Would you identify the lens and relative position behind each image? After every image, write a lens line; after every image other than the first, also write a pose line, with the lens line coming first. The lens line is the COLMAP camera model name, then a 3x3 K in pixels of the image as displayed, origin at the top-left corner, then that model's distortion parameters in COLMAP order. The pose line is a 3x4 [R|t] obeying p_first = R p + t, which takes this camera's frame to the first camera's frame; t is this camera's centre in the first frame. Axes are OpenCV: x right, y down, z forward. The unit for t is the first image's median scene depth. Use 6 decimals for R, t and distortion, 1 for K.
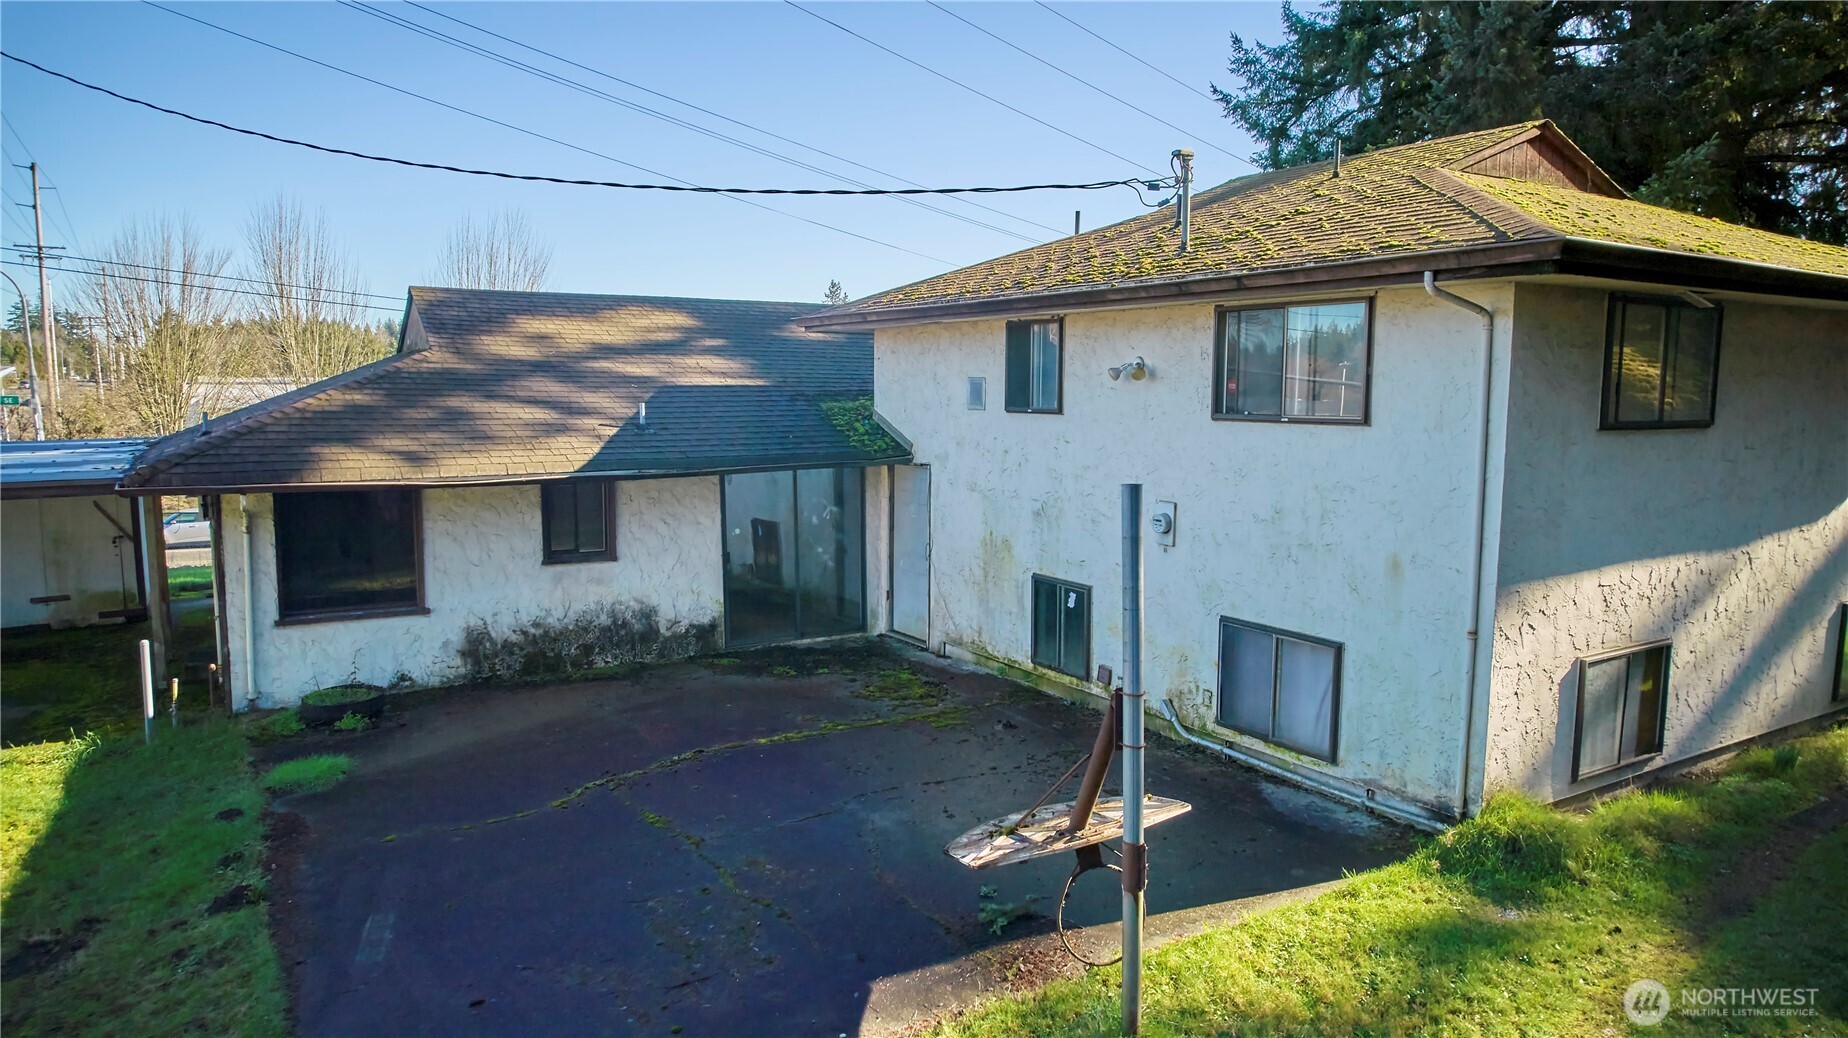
lens RADIAL K [[1181.3, 0, 927.9], [0, 1181.3, 510.2], [0, 0, 1]] dist [-0.036360, 0.021914]
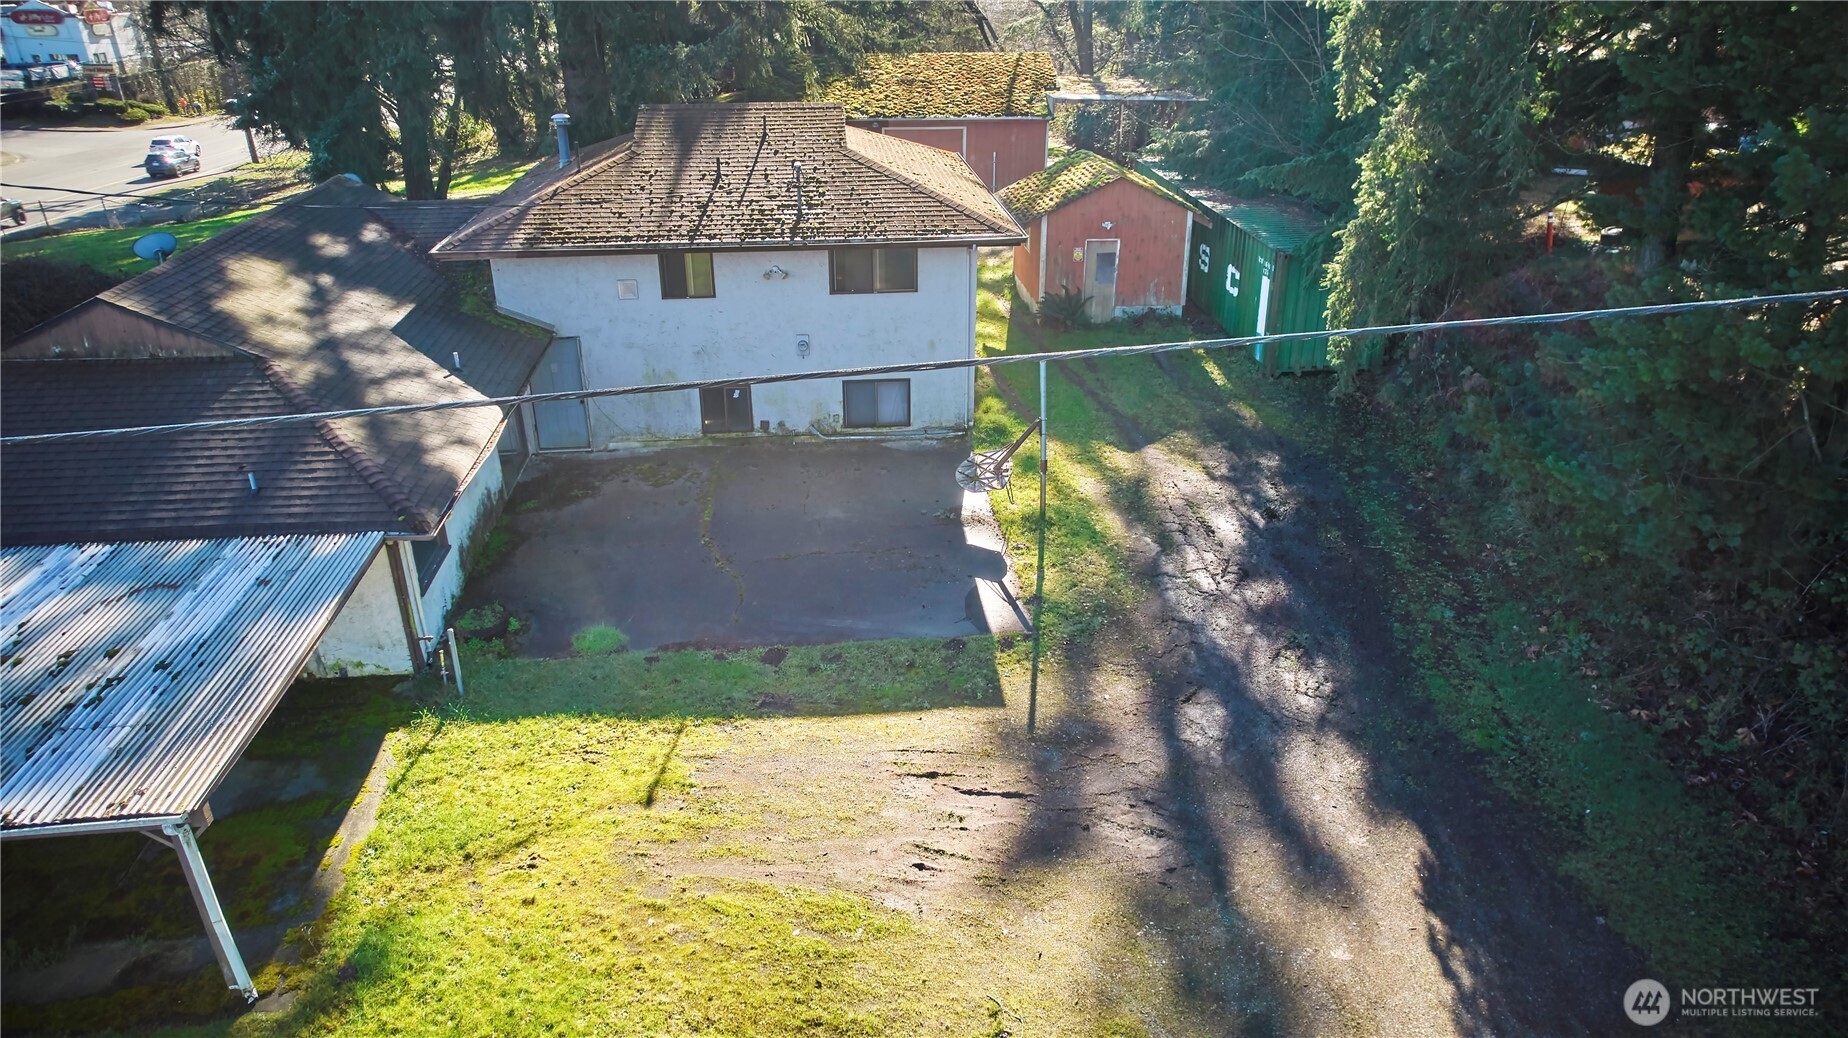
lens RADIAL K [[1181.3, 0, 921.1], [0, 1181.3, 518.7], [0, 0, 1]] dist [-0.036360, 0.021914]
pose [[0.445603, -0.399540, 0.801128, -5.465294], [0.099704, 0.911466, 0.399111, -1.900866], [-0.889661, -0.097969, 0.445988, -0.503578]]
